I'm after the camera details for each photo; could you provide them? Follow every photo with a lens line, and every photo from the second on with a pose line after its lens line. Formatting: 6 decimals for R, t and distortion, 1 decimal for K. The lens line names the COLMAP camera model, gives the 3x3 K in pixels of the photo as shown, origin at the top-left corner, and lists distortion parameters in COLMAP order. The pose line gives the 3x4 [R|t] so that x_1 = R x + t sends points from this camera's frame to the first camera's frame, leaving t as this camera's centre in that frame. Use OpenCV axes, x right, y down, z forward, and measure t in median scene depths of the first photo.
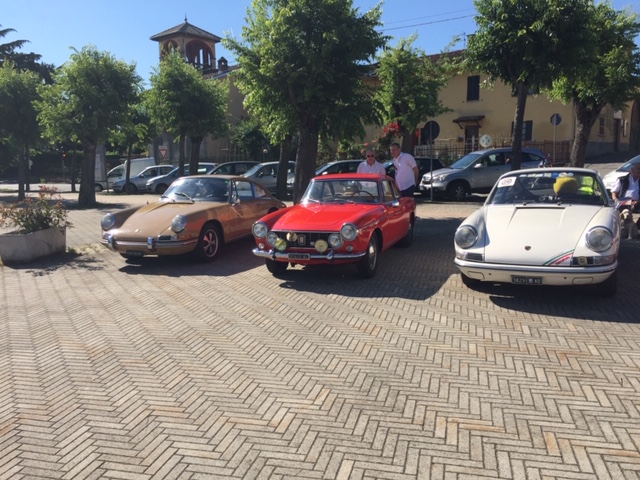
lens RADIAL K [[549.9, 0, 318.8], [0, 549.9, 214.2], [0, 0, 1]] dist [0.117358, -0.196841]
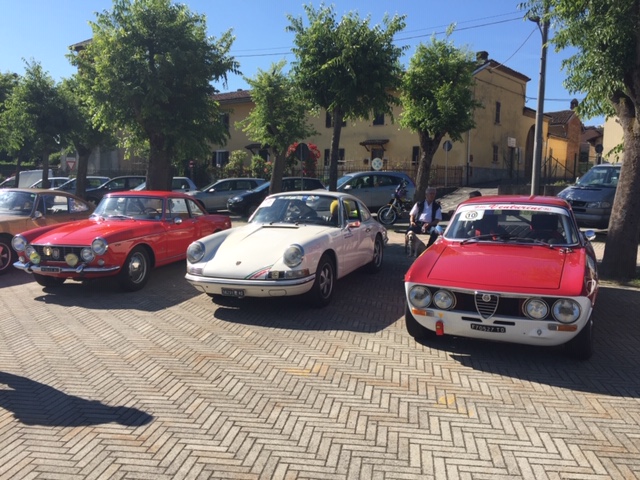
lens RADIAL K [[532.4, 0, 320.0], [0, 532.4, 240.0], [0, 0, 1]] dist [0.028397, 0.004819]
pose [[0.993529, 0.015475, 0.112519, 0.331644], [-0.017684, 0.999669, 0.018661, -0.006464], [-0.112193, -0.020530, 0.993474, -0.055687]]
